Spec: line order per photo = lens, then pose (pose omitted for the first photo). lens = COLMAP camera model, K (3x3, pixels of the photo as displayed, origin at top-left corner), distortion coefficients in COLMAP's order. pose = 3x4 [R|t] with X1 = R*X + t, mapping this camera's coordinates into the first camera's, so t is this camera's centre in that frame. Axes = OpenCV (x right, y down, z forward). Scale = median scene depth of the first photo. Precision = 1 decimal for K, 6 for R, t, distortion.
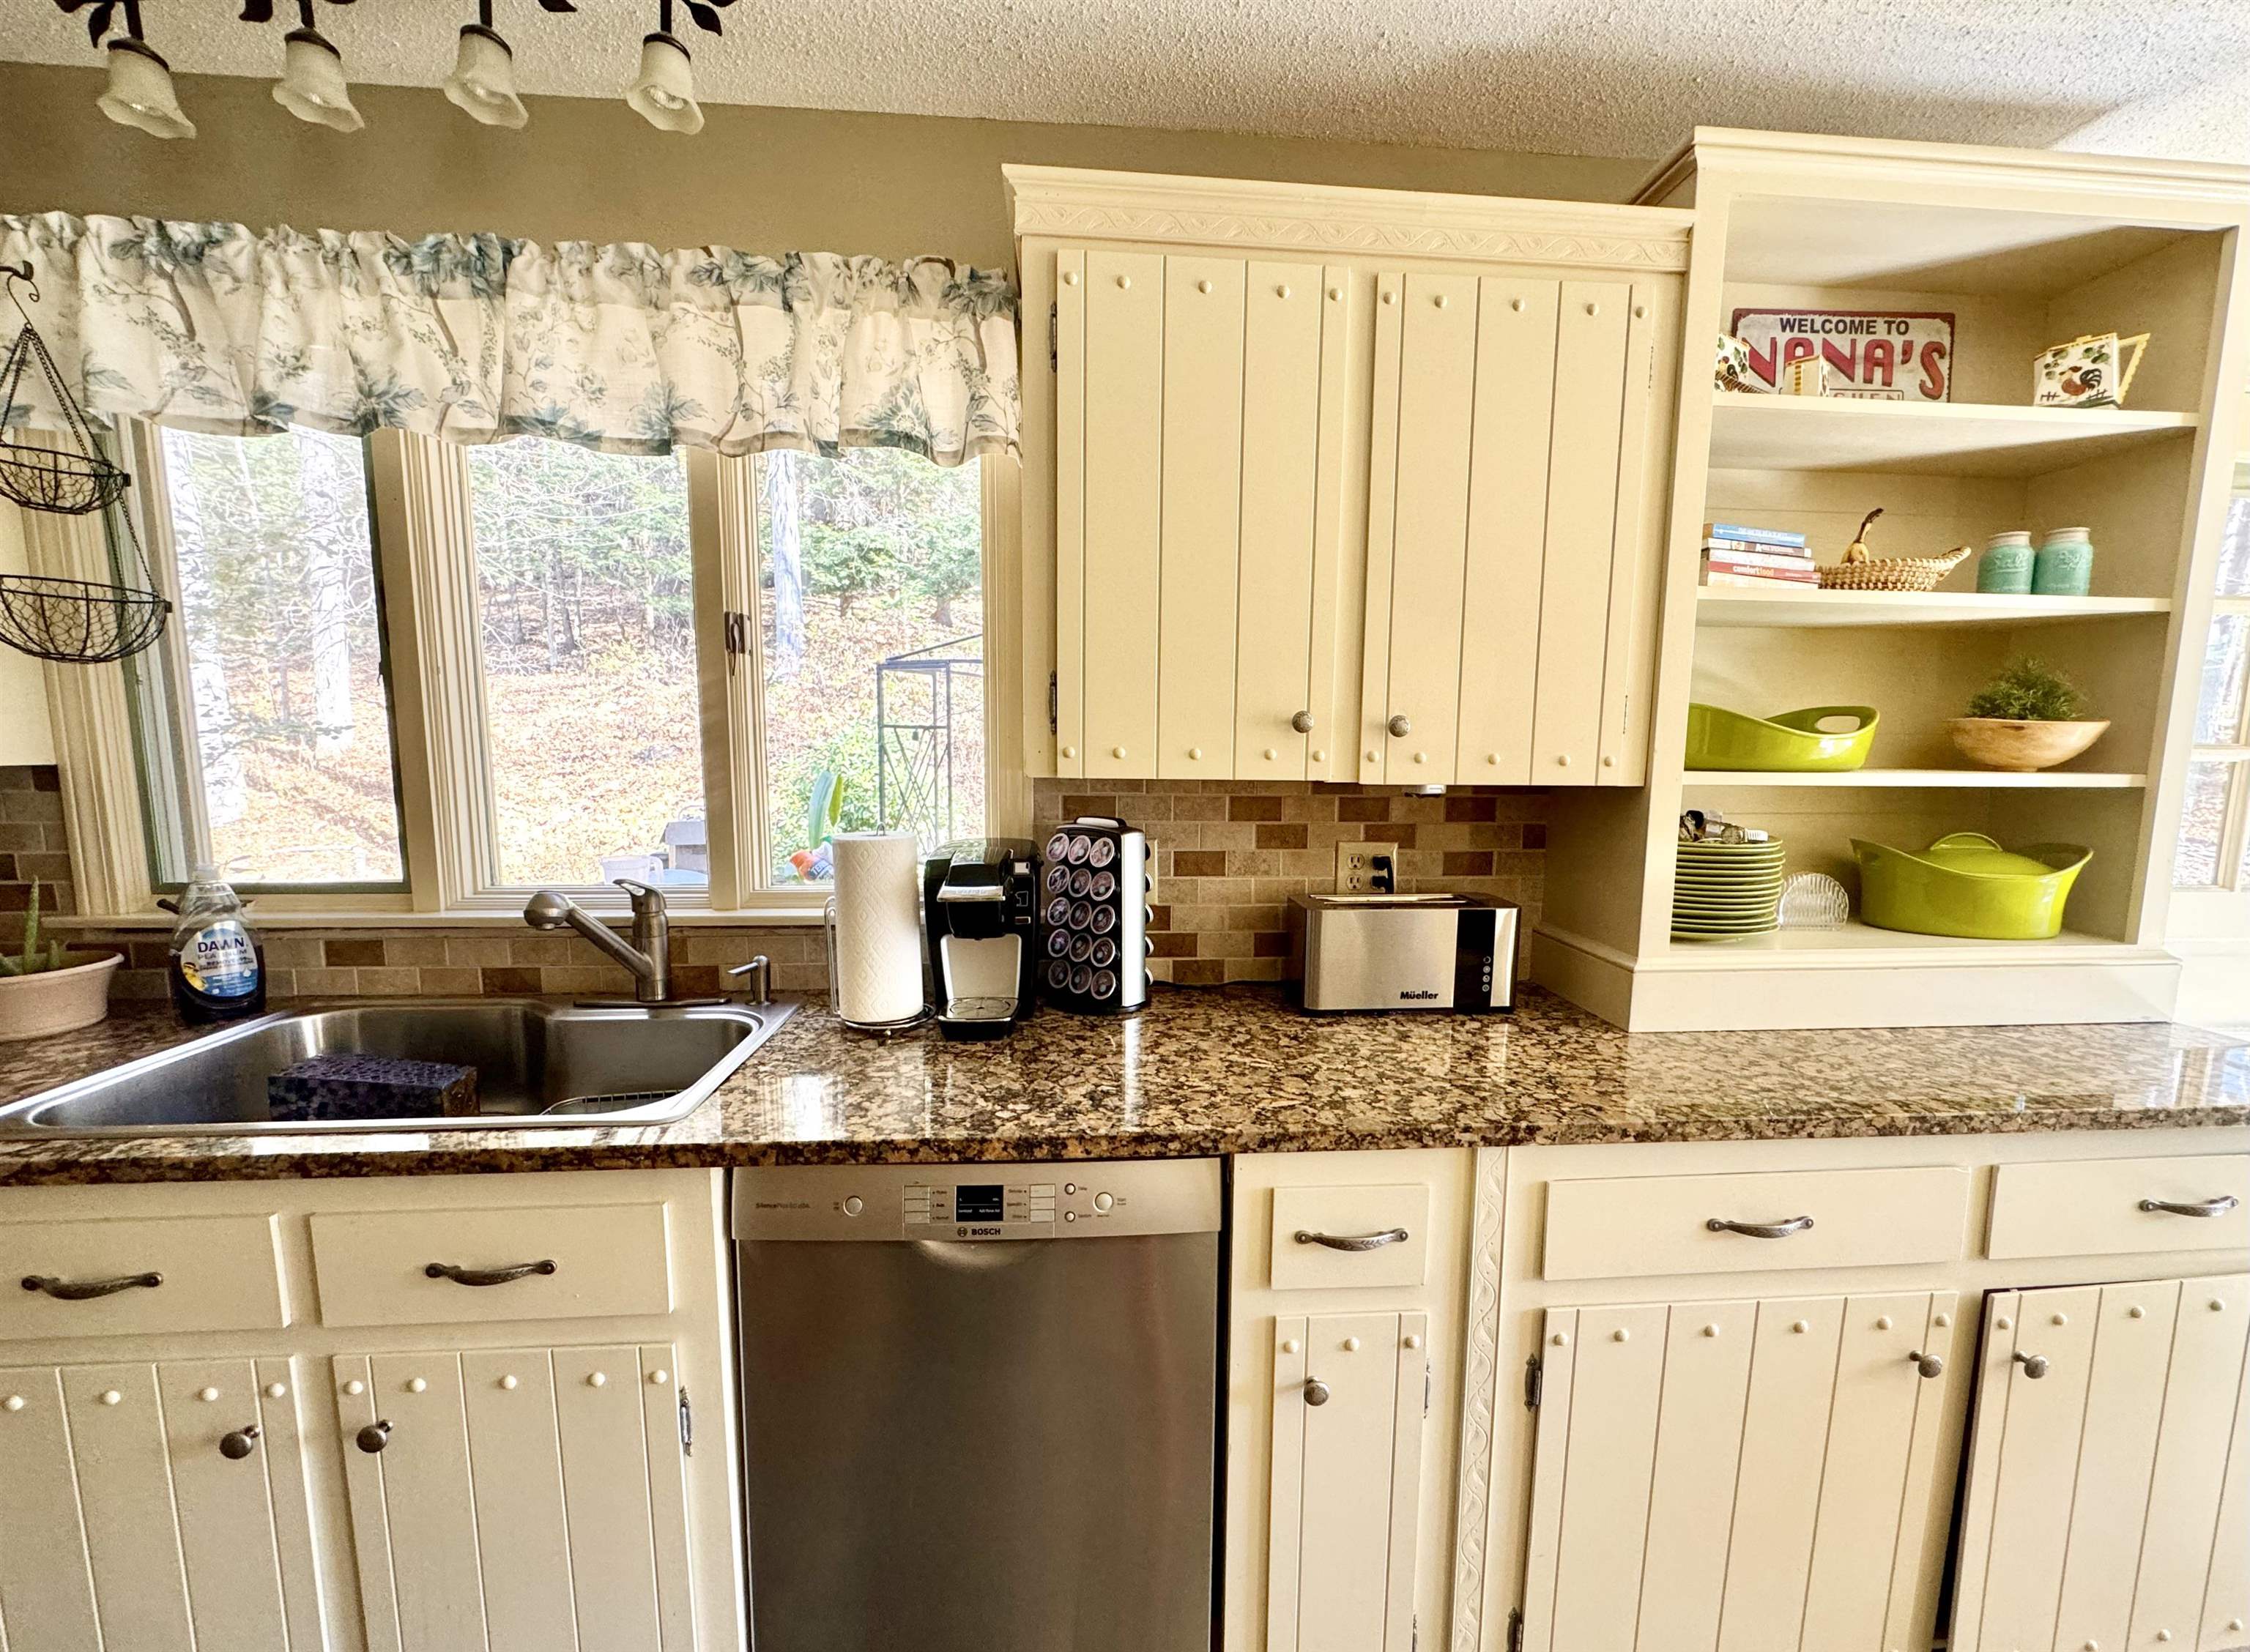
lens RADIAL K [[893.8, 0, 1130.2], [0, 893.8, 840.0], [0, 0, 1]] dist [-0.000097, 0.000169]
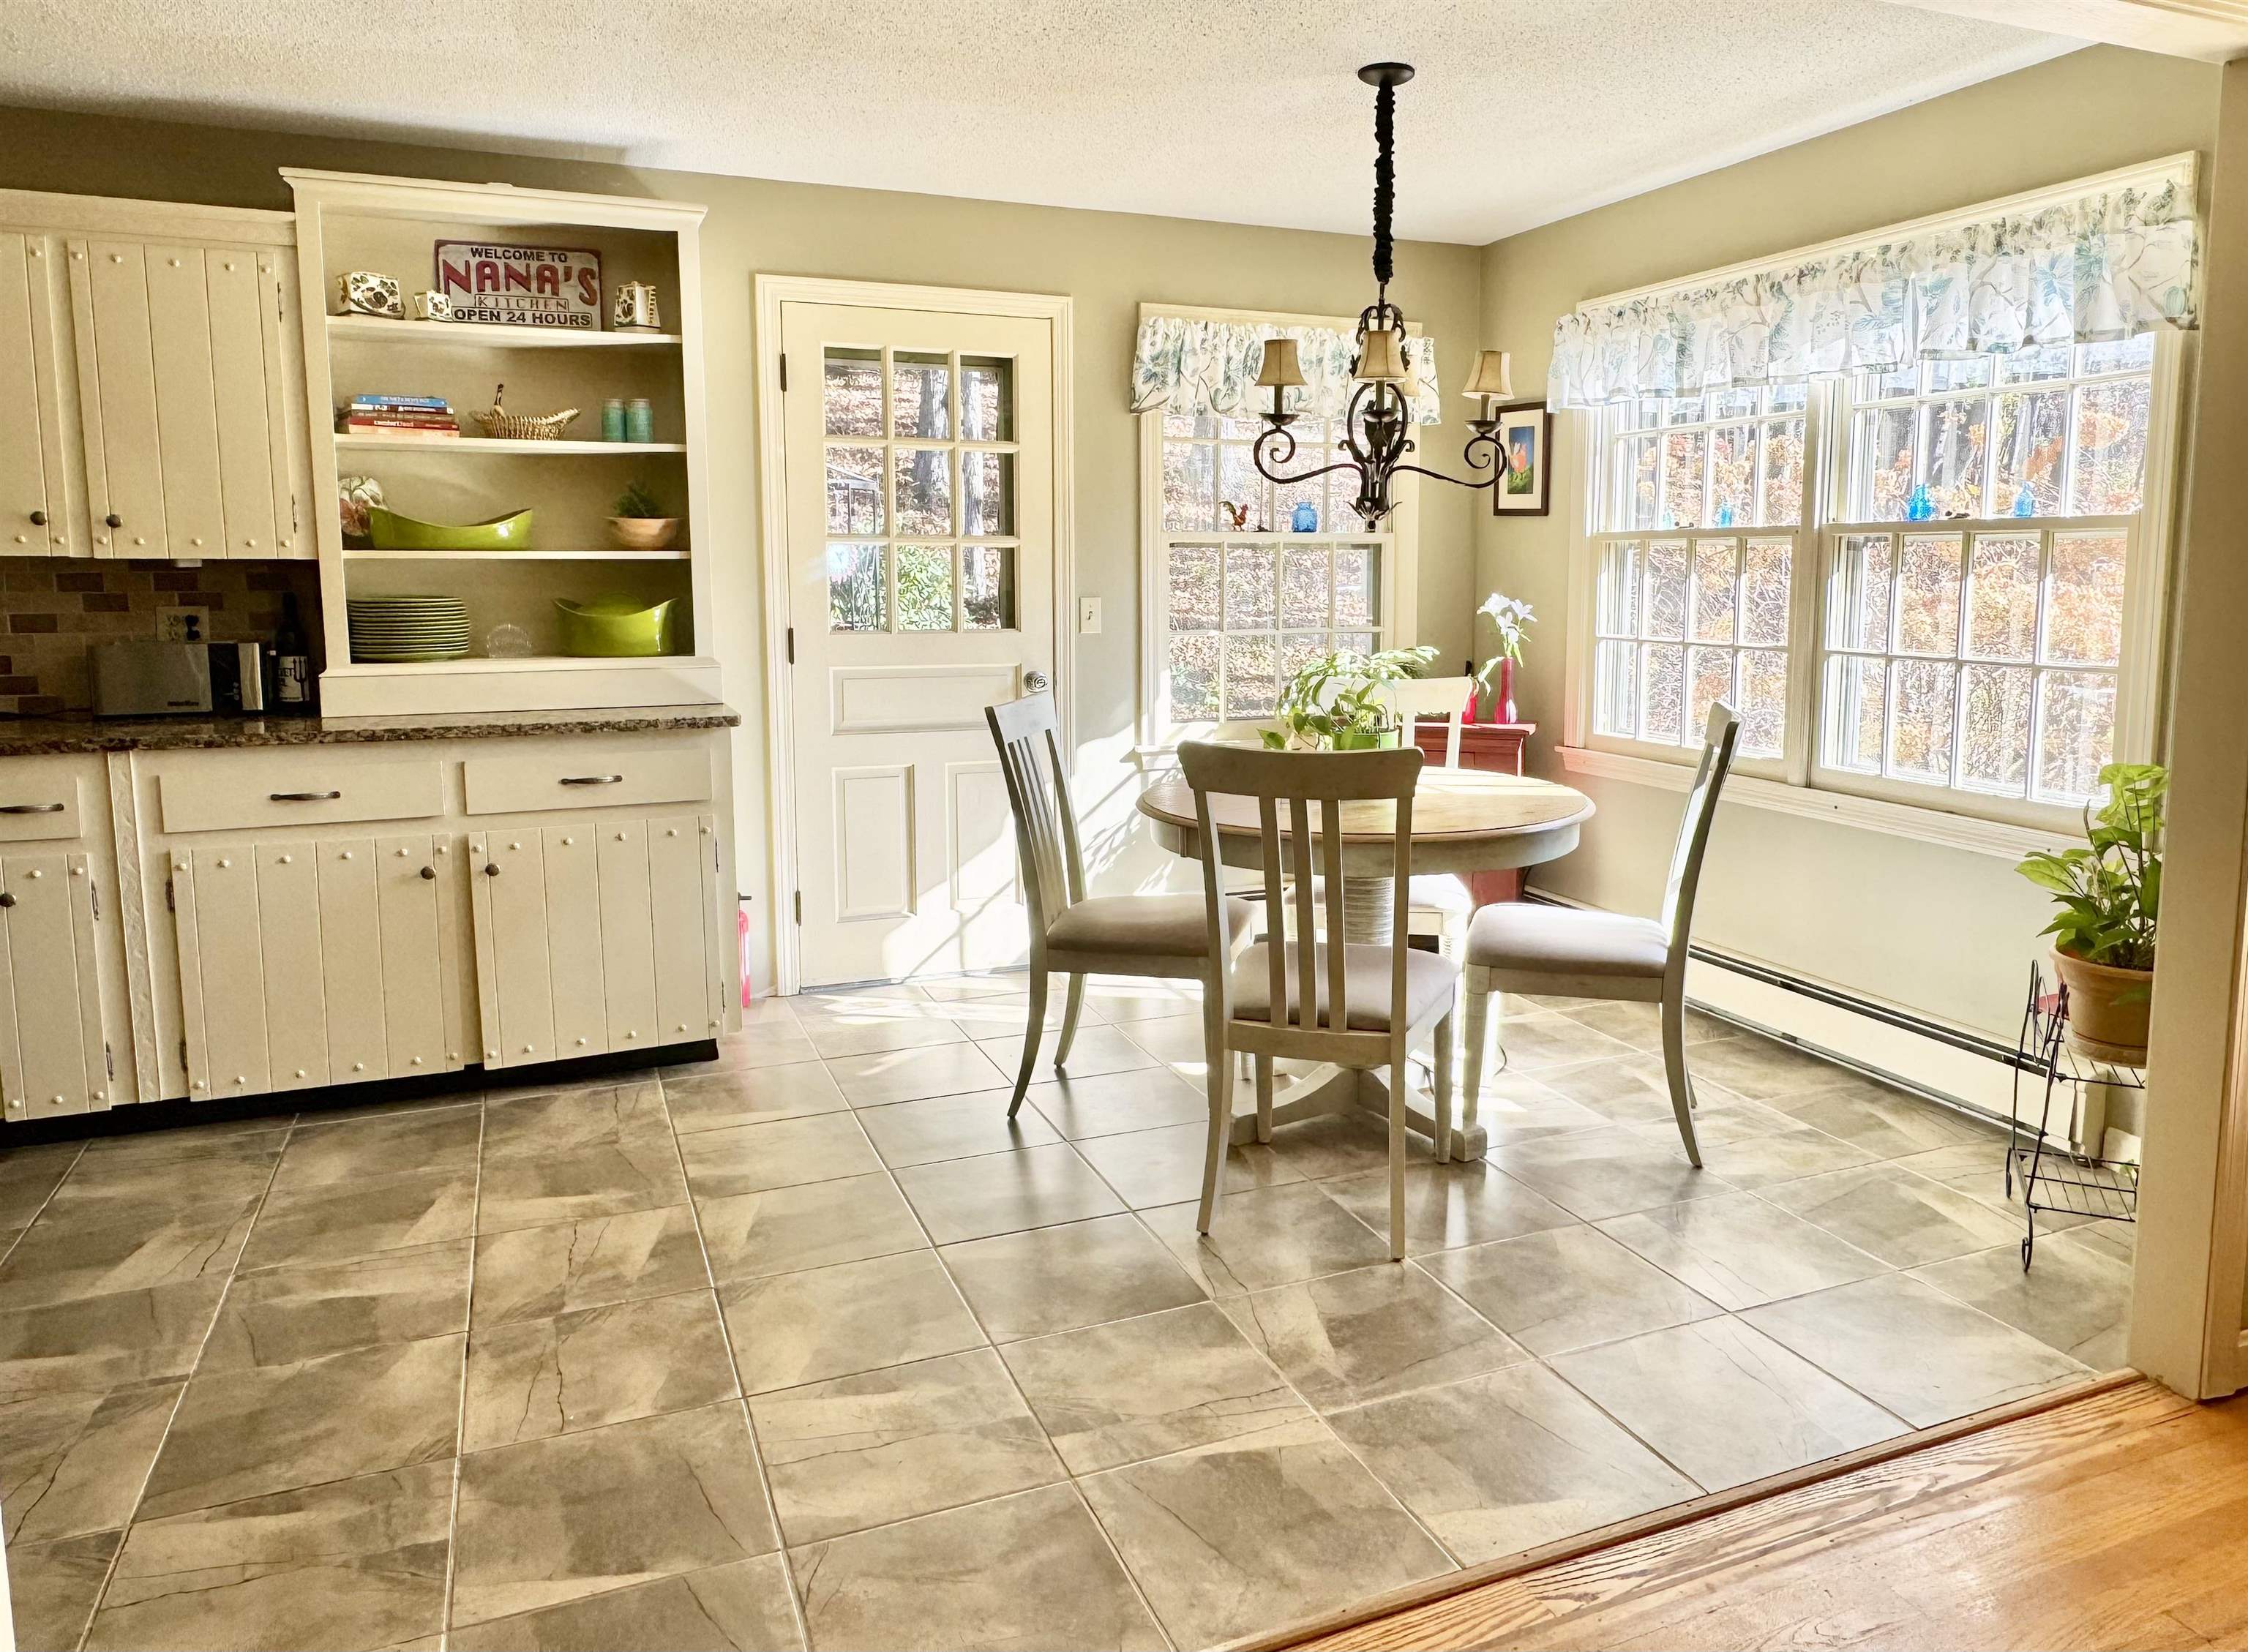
lens RADIAL K [[1536.8, 0, 1179.3], [0, 1536.8, 730.1], [0, 0, 1]] dist [0.002770, 0.002456]
pose [[0.949147, -0.042090, 0.312007, 1.090111], [0.041187, 0.999106, 0.009485, 0.261007], [-0.312128, 0.003848, 0.950032, -1.932857]]
